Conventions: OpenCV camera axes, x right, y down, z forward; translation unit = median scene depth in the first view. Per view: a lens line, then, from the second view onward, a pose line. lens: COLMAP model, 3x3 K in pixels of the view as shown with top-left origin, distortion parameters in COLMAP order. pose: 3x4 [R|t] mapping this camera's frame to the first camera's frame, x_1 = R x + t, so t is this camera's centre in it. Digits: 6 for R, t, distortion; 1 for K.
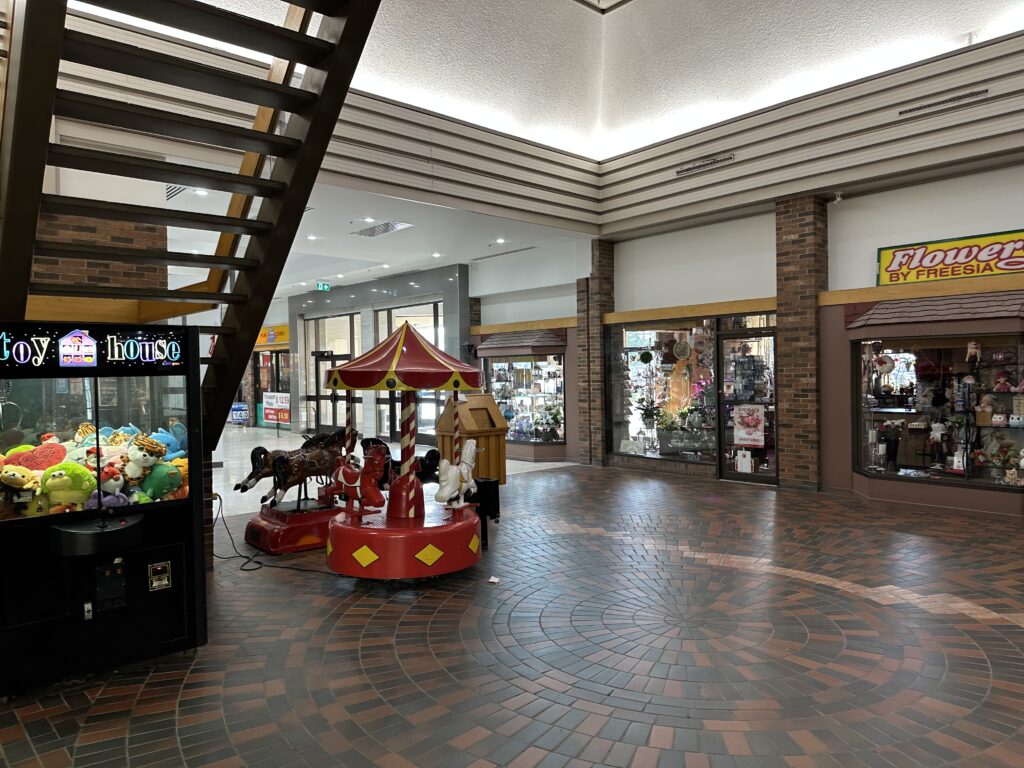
lens RADIAL K [[696.1, 0, 512.0], [0, 696.1, 384.0], [0, 0, 1]] dist [0.004010, -0.064533]
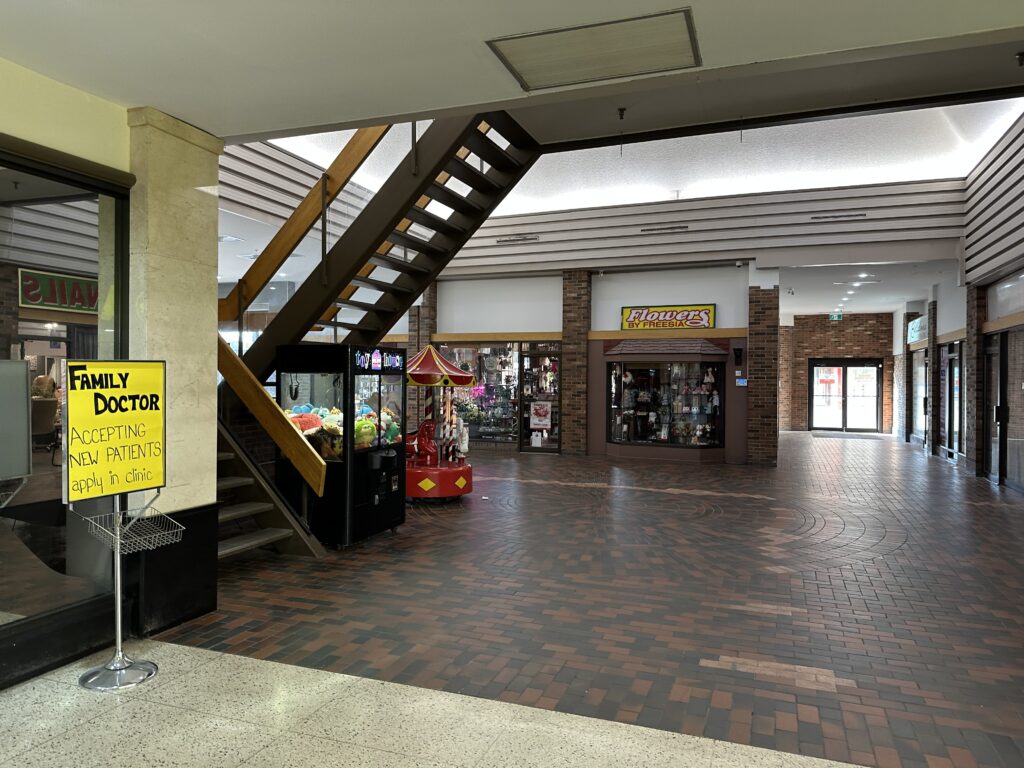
lens RADIAL K [[696.1, 0, 512.0], [0, 696.1, 384.0], [0, 0, 1]] dist [0.004010, -0.064533]
pose [[0.882112, 0.019321, 0.470643, -0.465716], [-0.015095, 0.999805, -0.012753, 0.013086], [-0.470798, 0.004145, 0.882231, -0.331771]]
